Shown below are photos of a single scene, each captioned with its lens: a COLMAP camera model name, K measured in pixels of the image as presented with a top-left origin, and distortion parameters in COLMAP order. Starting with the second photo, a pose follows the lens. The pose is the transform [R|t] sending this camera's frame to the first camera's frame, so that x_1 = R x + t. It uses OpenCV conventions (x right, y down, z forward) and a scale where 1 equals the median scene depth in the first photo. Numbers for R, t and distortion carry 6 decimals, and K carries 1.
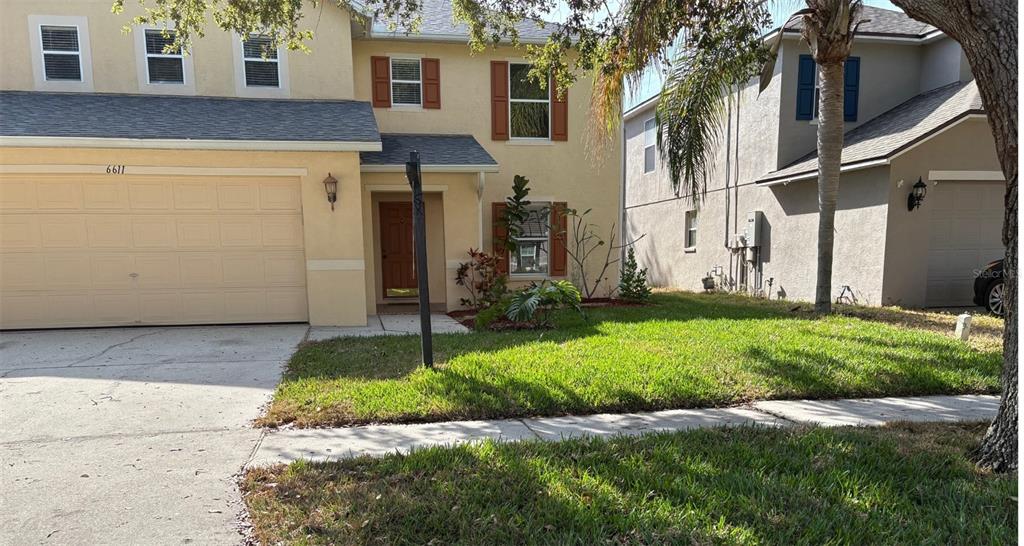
lens RADIAL K [[765.2, 0, 533.5], [0, 765.2, 372.7], [0, 0, 1]] dist [0.038290, -0.029898]
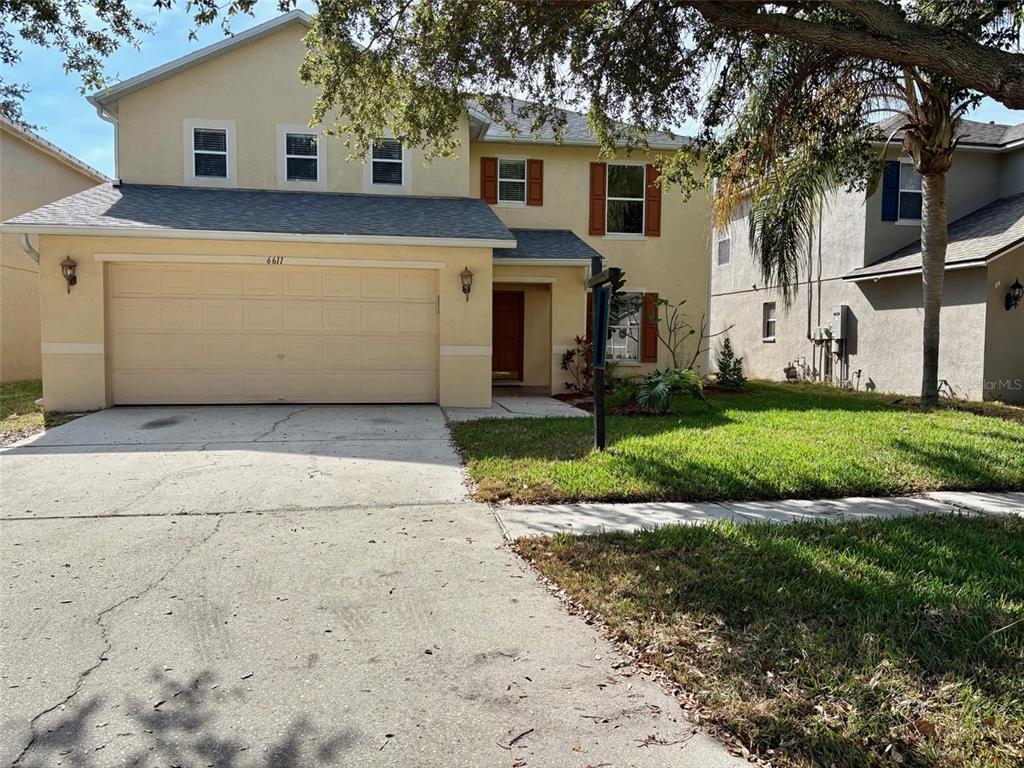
lens RADIAL K [[770.6, 0, 535.9], [0, 770.6, 378.4], [0, 0, 1]] dist [0.033497, -0.025730]
pose [[0.999231, 0.023123, -0.031655, -0.111100], [-0.026107, 0.994905, -0.097378, 0.000170], [0.029242, 0.098129, 0.994744, -0.050132]]
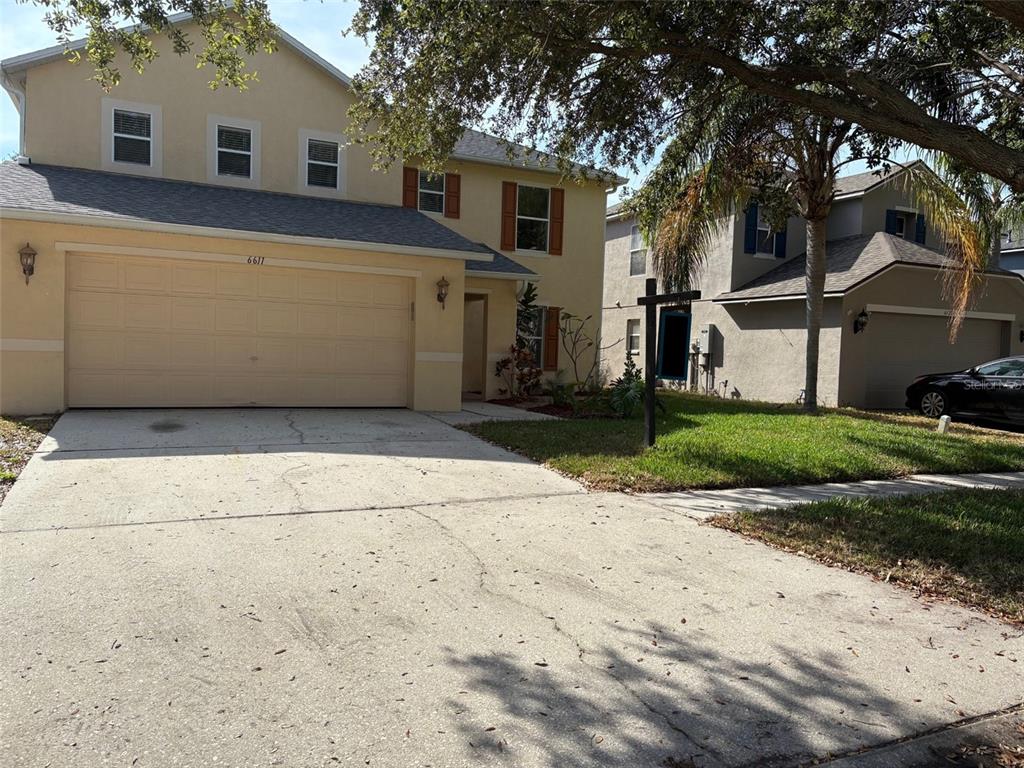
lens RADIAL K [[770.6, 0, 519.8], [0, 770.6, 384.7], [0, 0, 1]] dist [0.033497, -0.025730]
pose [[0.966141, 0.034585, 0.255686, -0.381950], [-0.007879, 0.994468, -0.104743, 0.014430], [-0.257894, 0.099182, 0.961069, -0.085991]]
